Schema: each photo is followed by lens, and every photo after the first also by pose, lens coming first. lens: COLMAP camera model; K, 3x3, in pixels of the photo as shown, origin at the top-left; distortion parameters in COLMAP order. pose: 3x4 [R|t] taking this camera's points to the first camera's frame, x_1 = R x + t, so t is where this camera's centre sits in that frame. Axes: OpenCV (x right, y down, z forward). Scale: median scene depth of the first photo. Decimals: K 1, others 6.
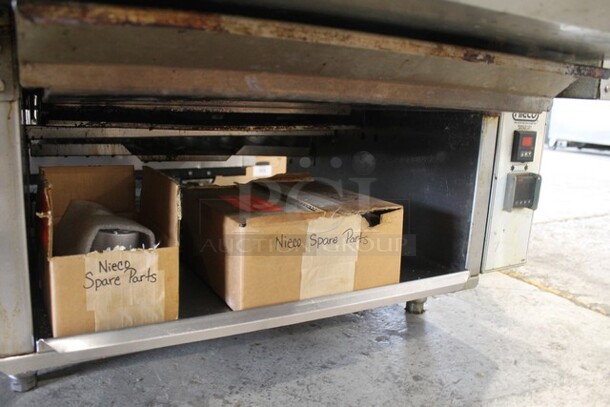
lens RADIAL K [[500.2, 0, 305.0], [0, 500.2, 203.5], [0, 0, 1]] dist [-0.165485, 0.119403]
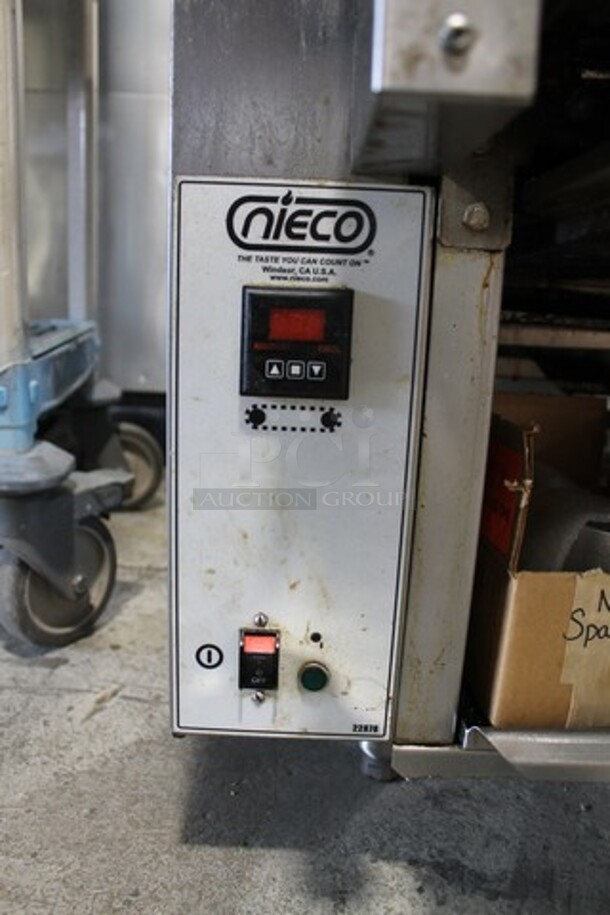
lens RADIAL K [[750.2, 0, 305.0], [0, 750.2, 457.5], [0, 0, 1]] dist [-0.165485, 0.119403]
pose [[0.869164, 0.095438, -0.485227, -0.341729], [-0.095580, 0.995120, 0.024519, -0.002813], [0.485199, 0.025067, 0.874044, 0.212616]]
